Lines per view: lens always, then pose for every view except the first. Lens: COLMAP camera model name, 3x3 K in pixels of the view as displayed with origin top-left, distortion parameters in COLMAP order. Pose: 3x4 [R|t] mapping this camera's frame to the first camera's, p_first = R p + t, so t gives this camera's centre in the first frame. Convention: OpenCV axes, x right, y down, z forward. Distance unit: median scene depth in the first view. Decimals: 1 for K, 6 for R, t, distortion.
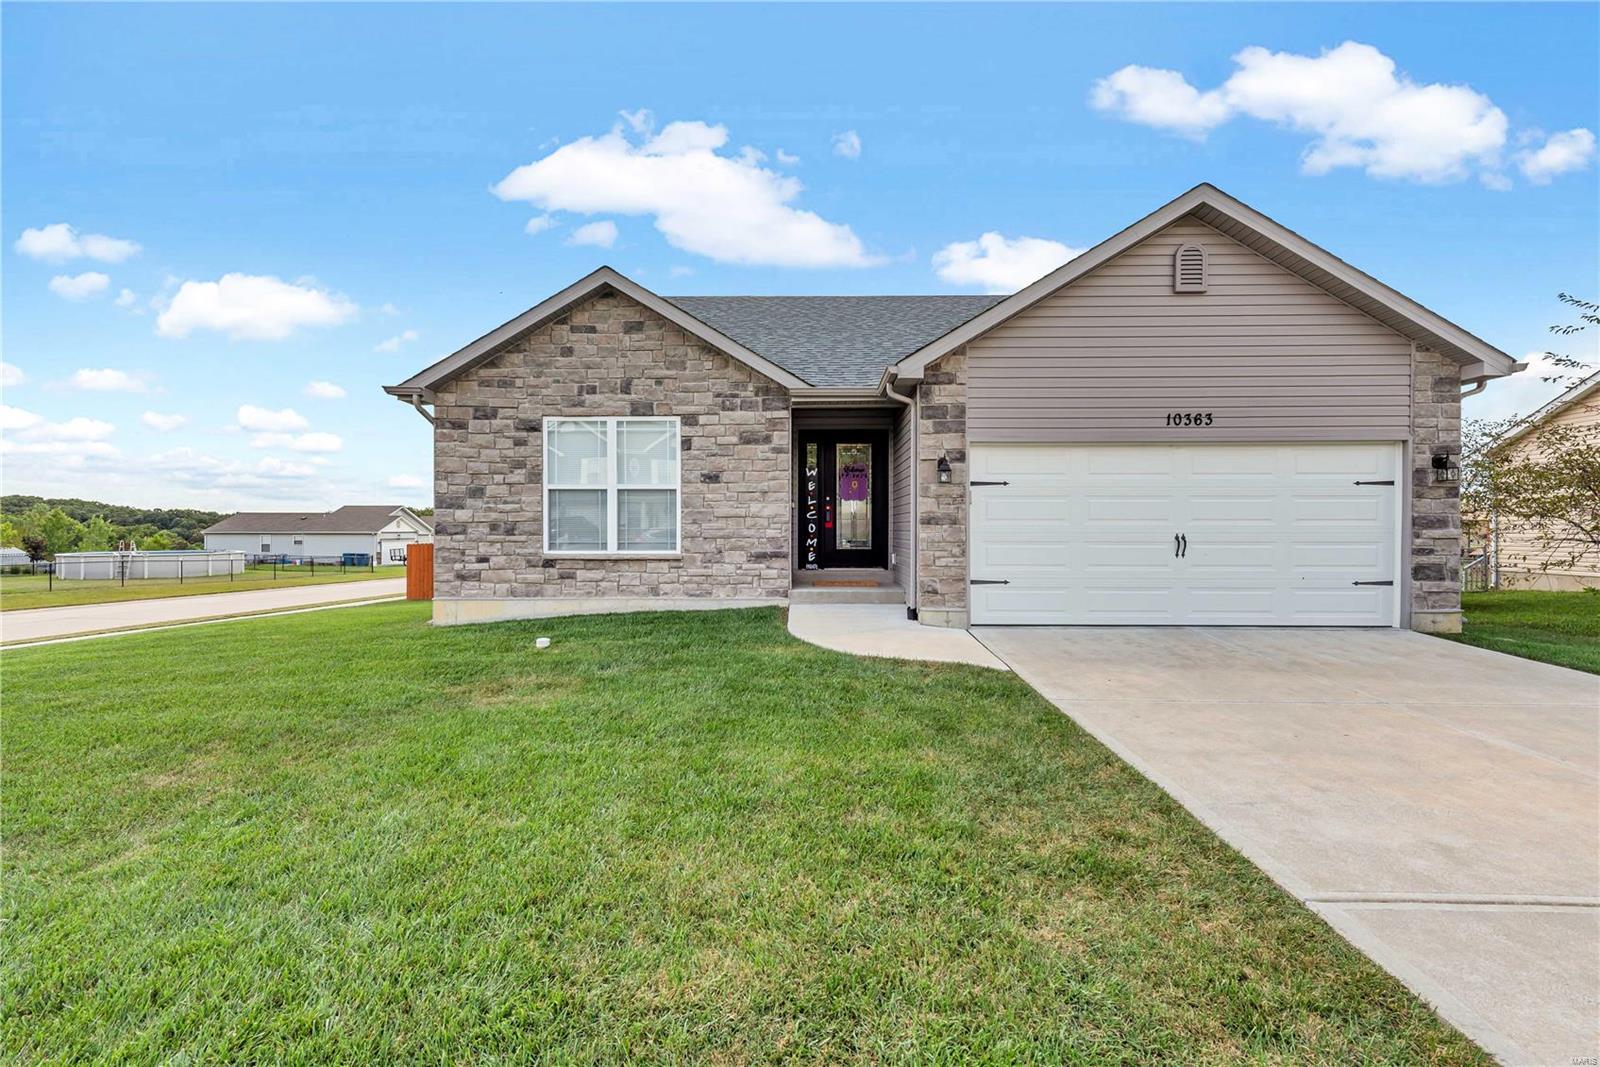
lens RADIAL K [[666.2, 0, 800.0], [0, 666.2, 533.5], [0, 0, 1]] dist [0.002579, 0.000324]
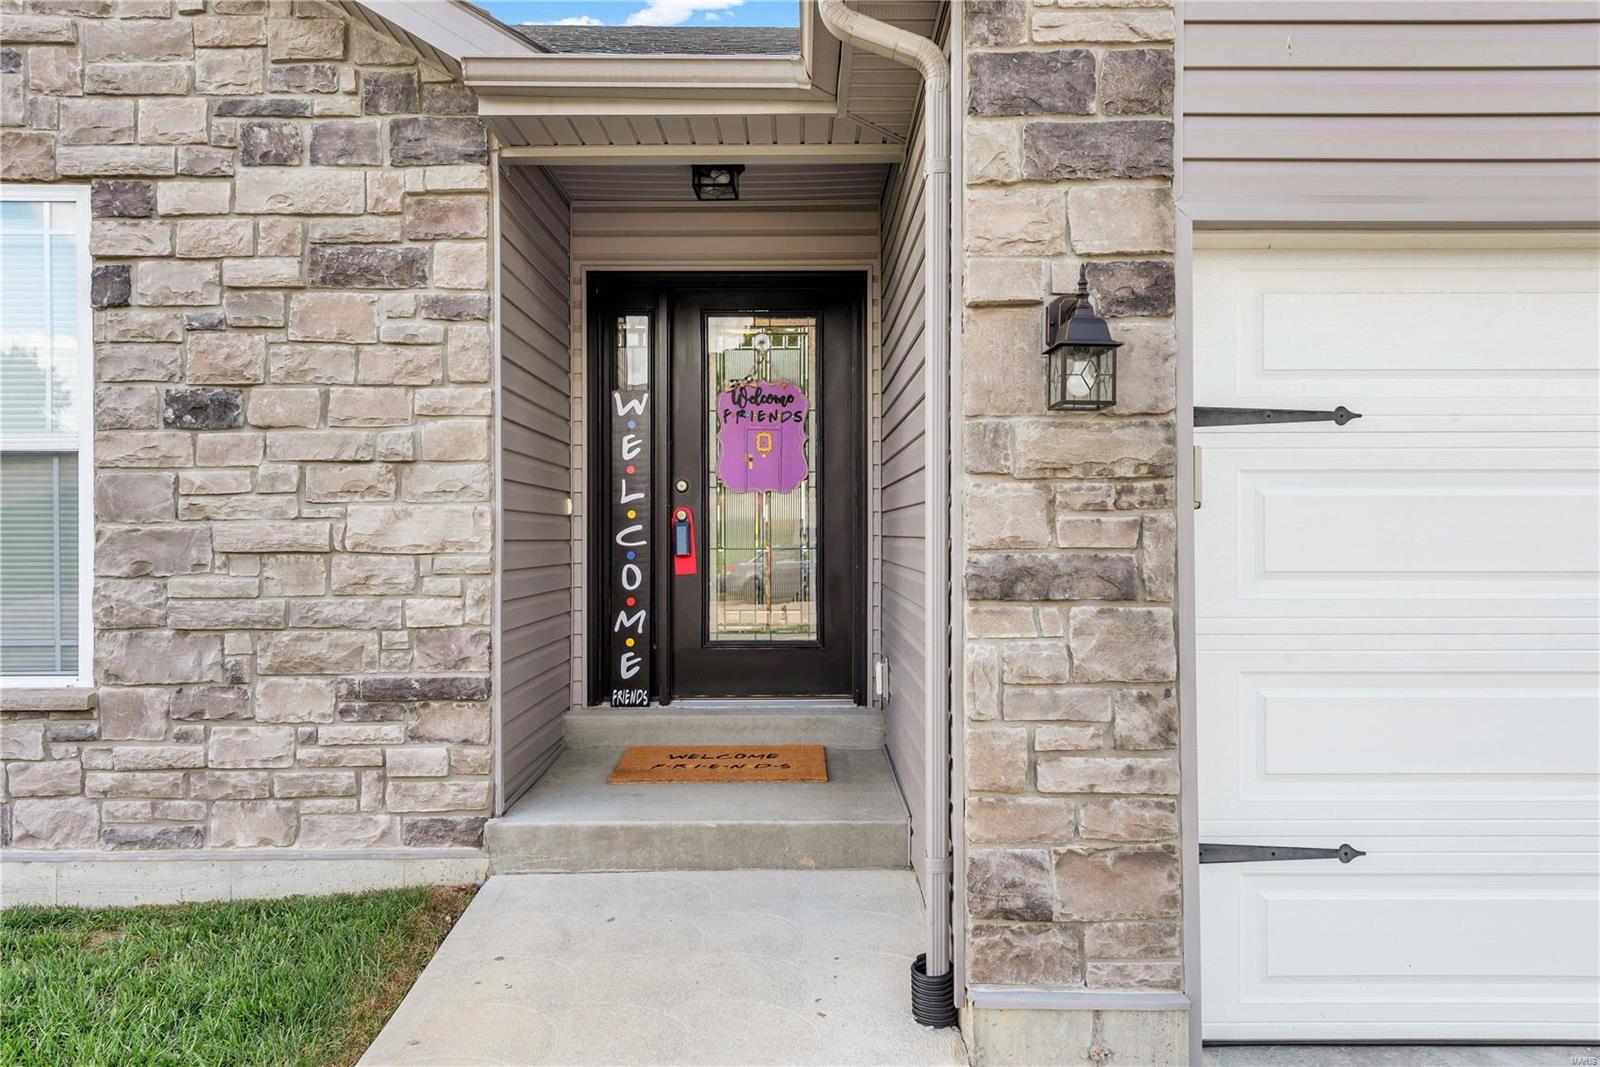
lens RADIAL K [[1045.6, 0, 800.0], [0, 1045.6, 533.5], [0, 0, 1]] dist [0.017324, -0.002070]
pose [[0.999641, -0.003090, 0.026596, 0.099667], [0.003318, 0.999958, -0.008528, -0.028413], [-0.026569, 0.008613, 0.999610, 0.564077]]
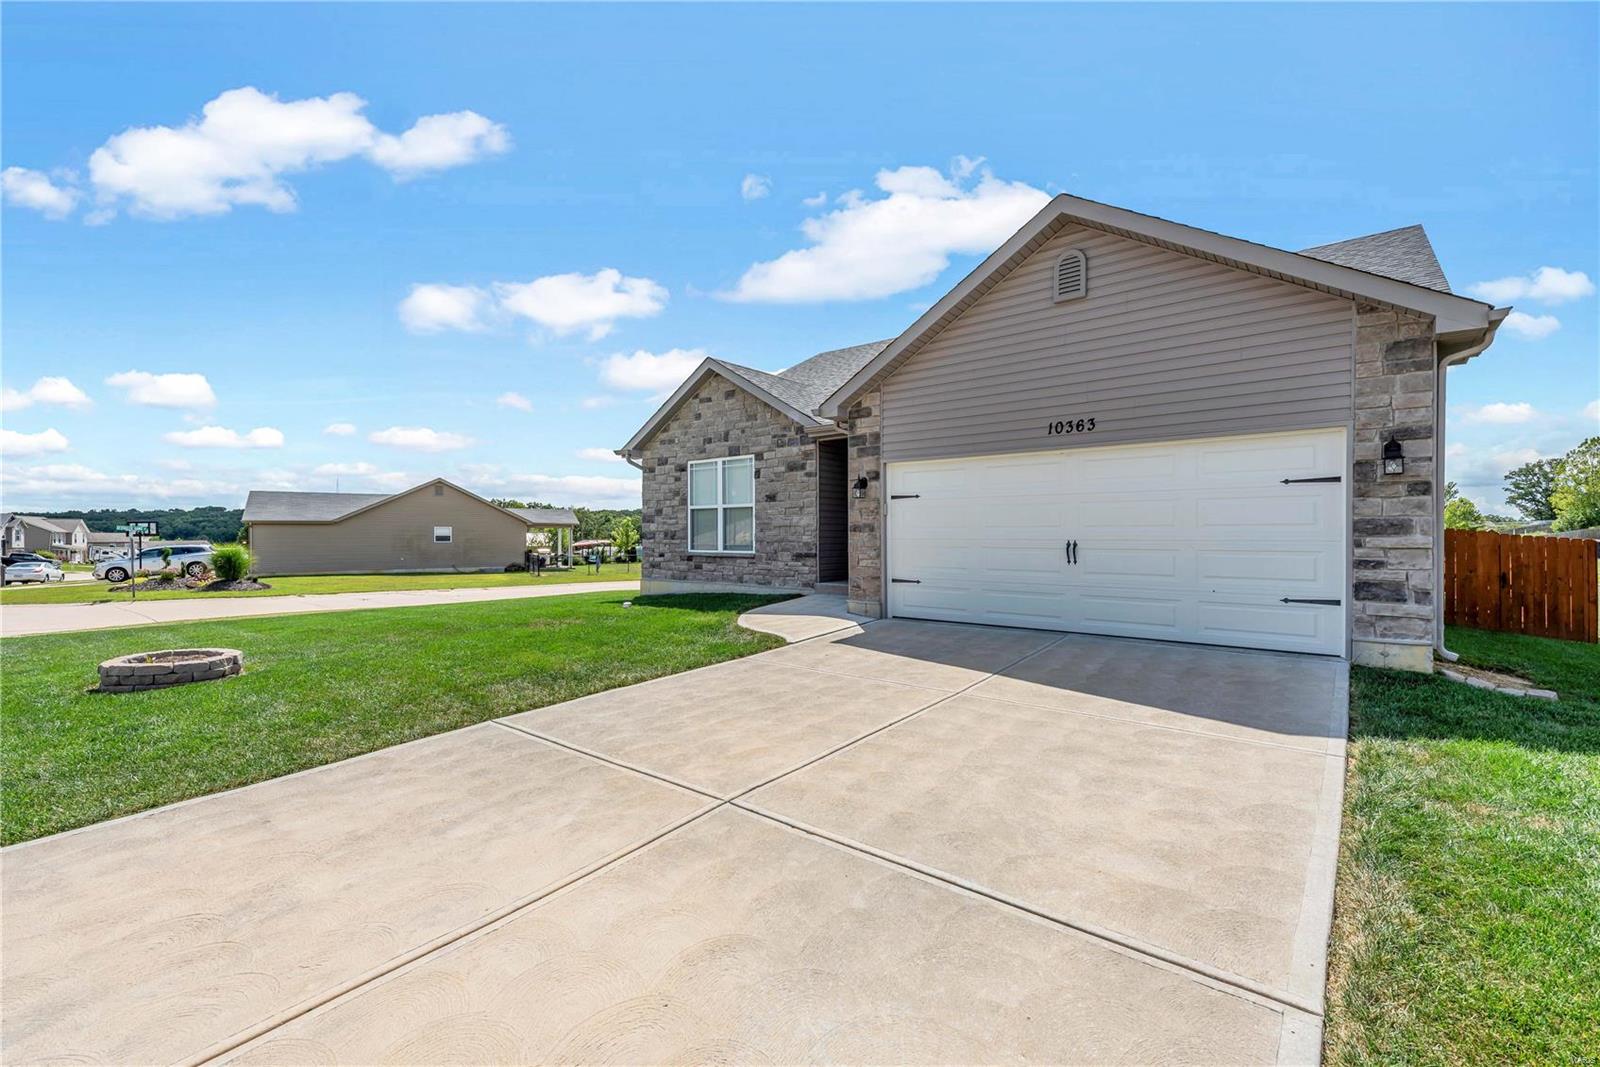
lens RADIAL K [[655.7, 0, 800.0], [0, 655.7, 533.5], [0, 0, 1]] dist [-0.001680, -0.000204]
pose [[0.793275, -0.002141, -0.608860, 0.729381], [-0.001030, 0.999988, -0.004858, -0.004350], [0.608863, 0.004481, 0.793263, -0.024188]]
